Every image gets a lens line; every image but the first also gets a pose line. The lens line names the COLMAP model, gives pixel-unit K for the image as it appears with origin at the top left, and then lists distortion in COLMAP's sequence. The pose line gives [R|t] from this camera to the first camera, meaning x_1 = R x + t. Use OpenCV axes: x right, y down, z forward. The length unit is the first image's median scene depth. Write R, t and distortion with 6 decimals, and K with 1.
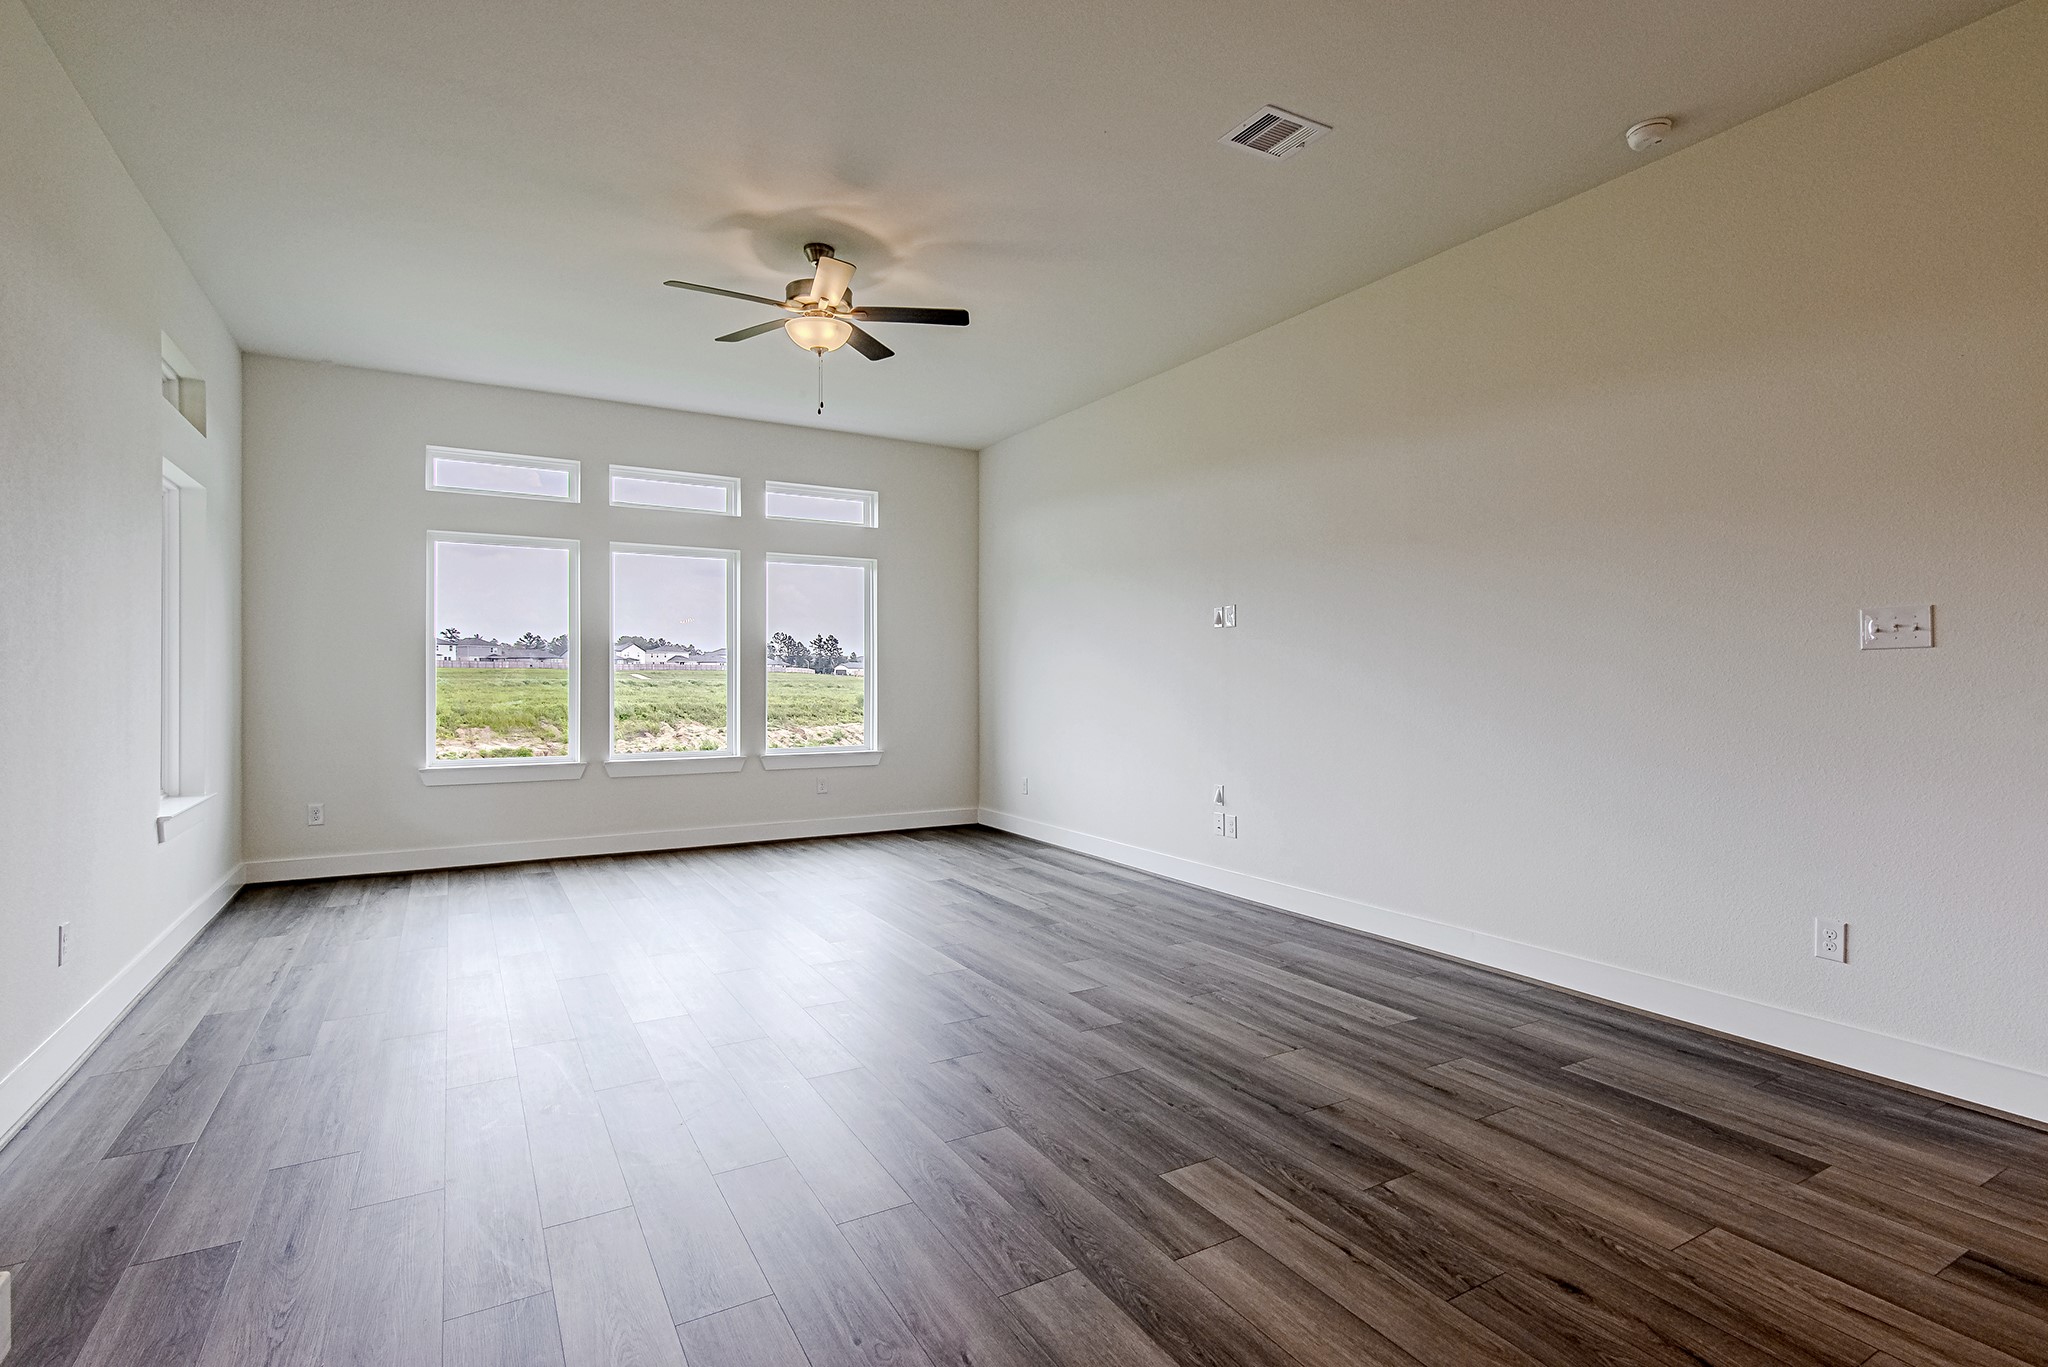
lens RADIAL K [[994.3, 0, 1025.0], [0, 994.3, 676.3], [0, 0, 1]] dist [0.011262, -0.000624]
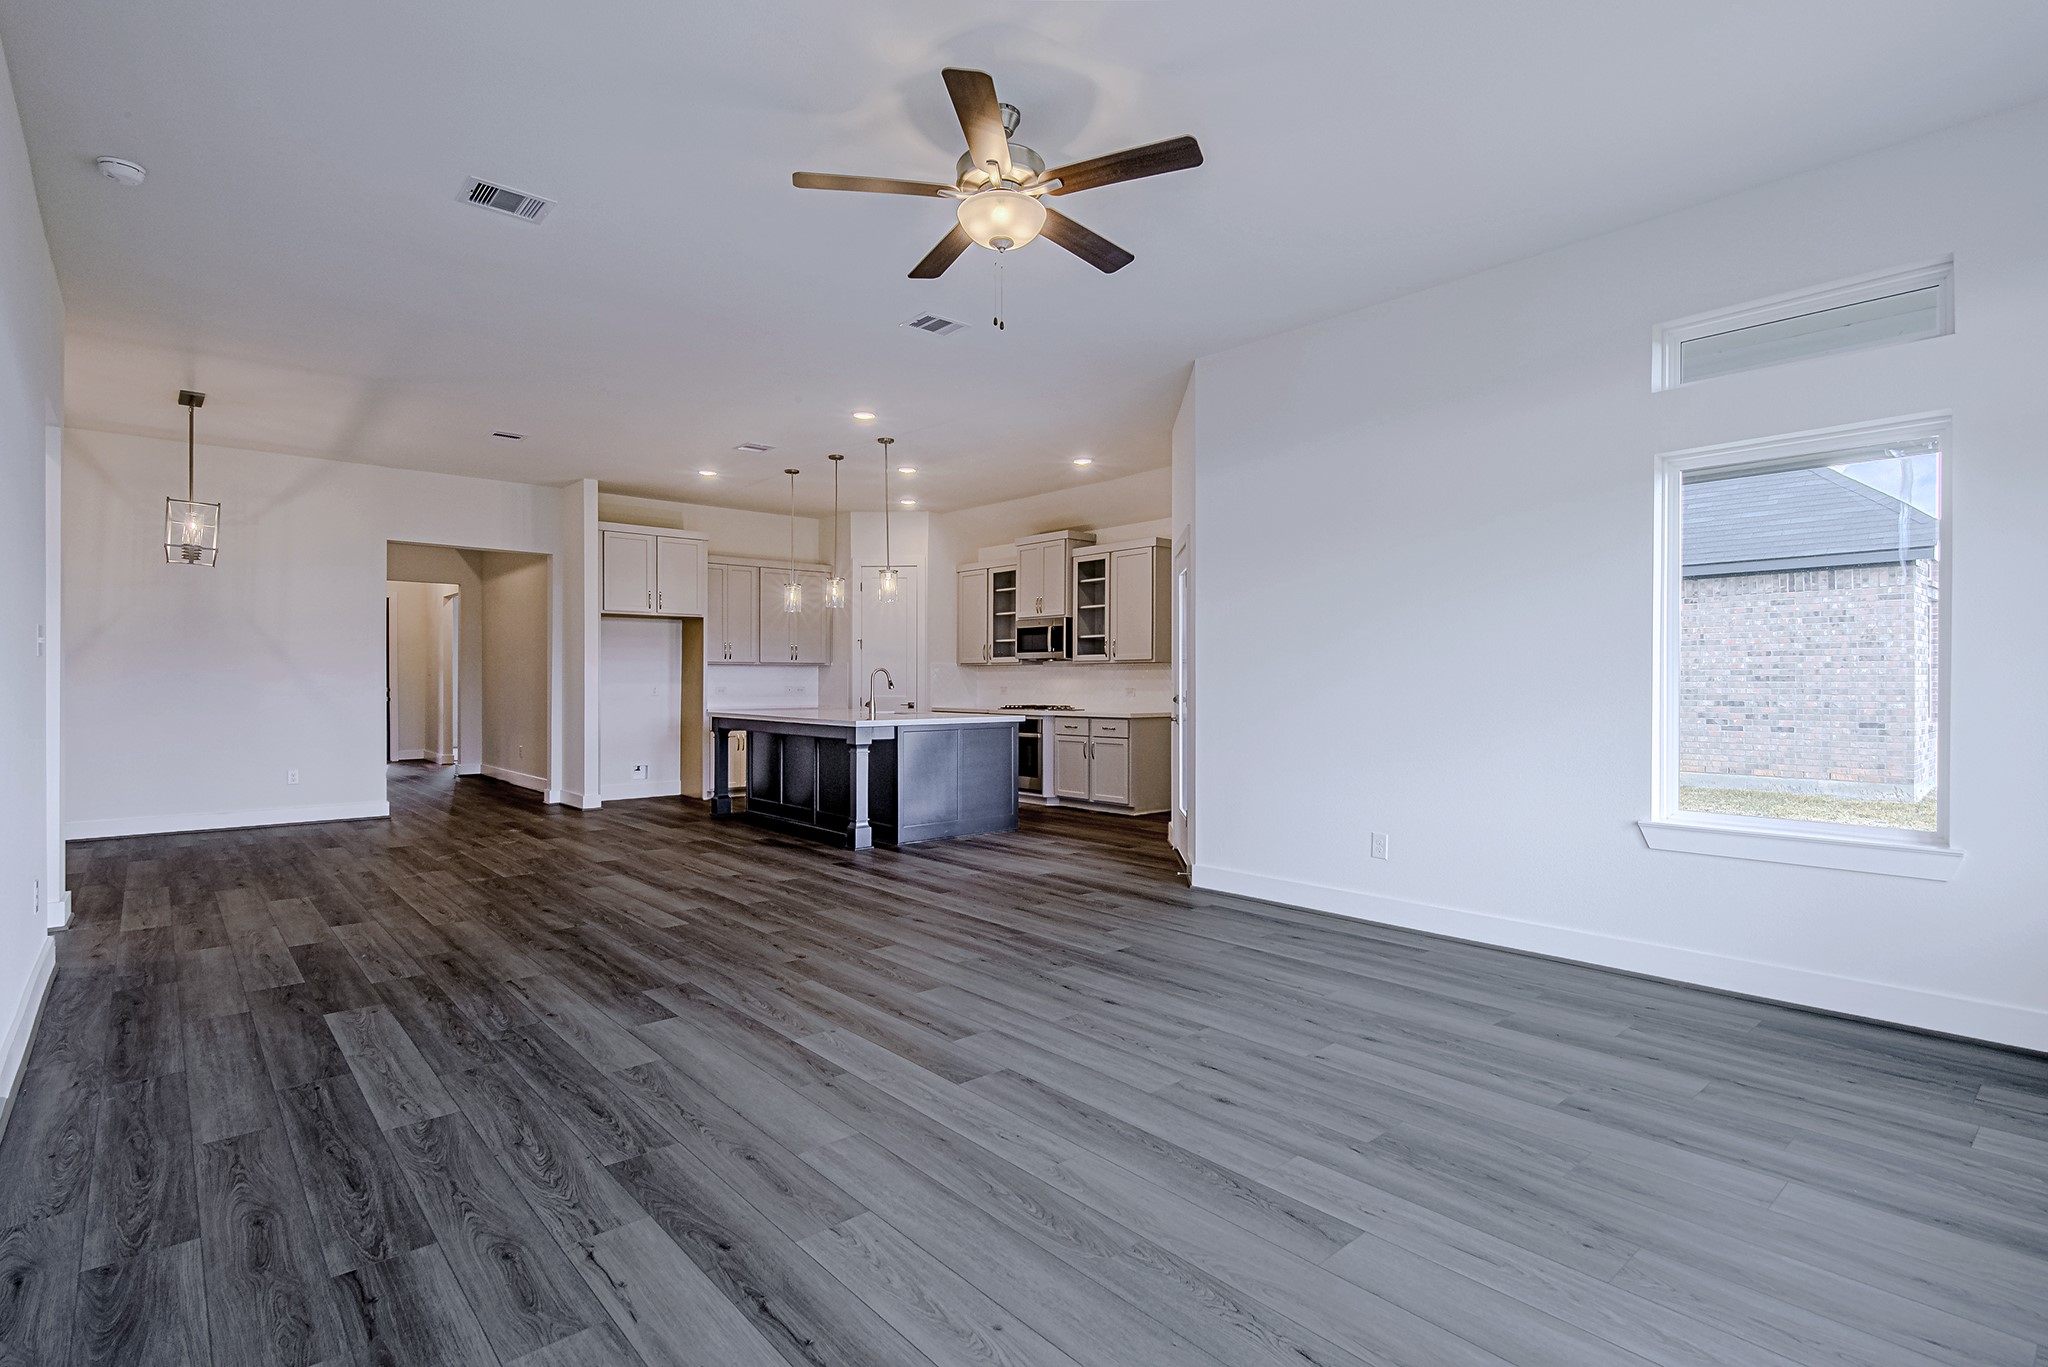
lens RADIAL K [[1043.1, 0, 1024.4], [0, 1043.1, 694.4], [0, 0, 1]] dist [0.037020, -0.036256]
pose [[-0.984504, -0.002936, -0.175339, -0.091758], [-0.004350, 0.999961, 0.007684, 0.011926], [0.175310, 0.008328, -0.984478, 1.853489]]
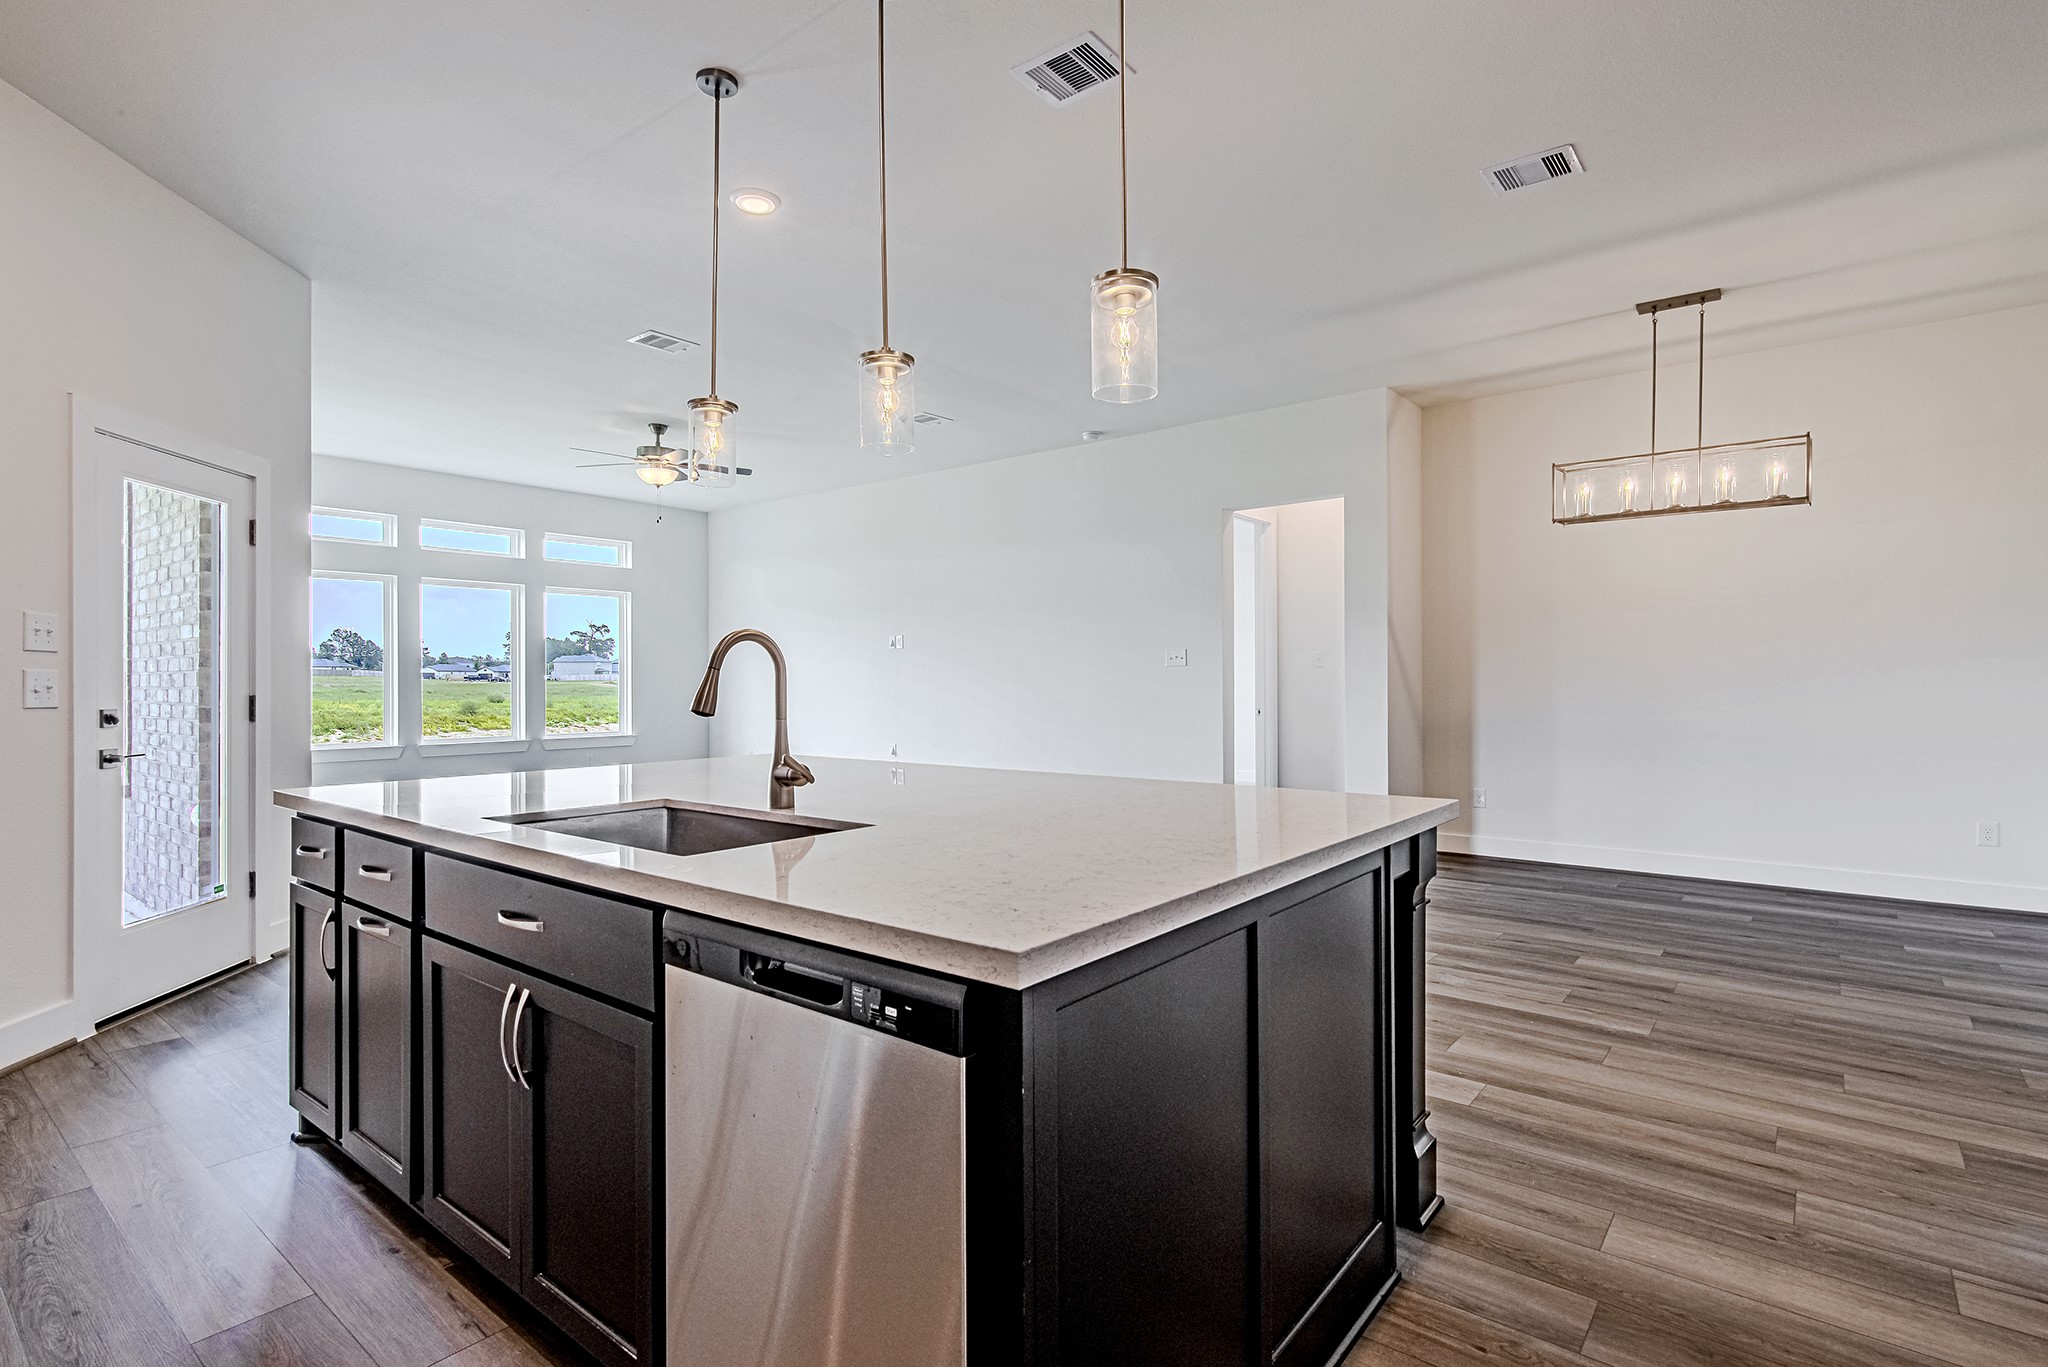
lens RADIAL K [[973.1, 0, 1032.1], [0, 973.1, 679.7], [0, 0, 1]] dist [0.011362, -0.000006]
pose [[0.934089, -0.002737, 0.357030, -0.213229], [0.002510, 0.999996, 0.001099, 0.000526], [-0.357032, -0.000131, 0.934092, -0.794373]]
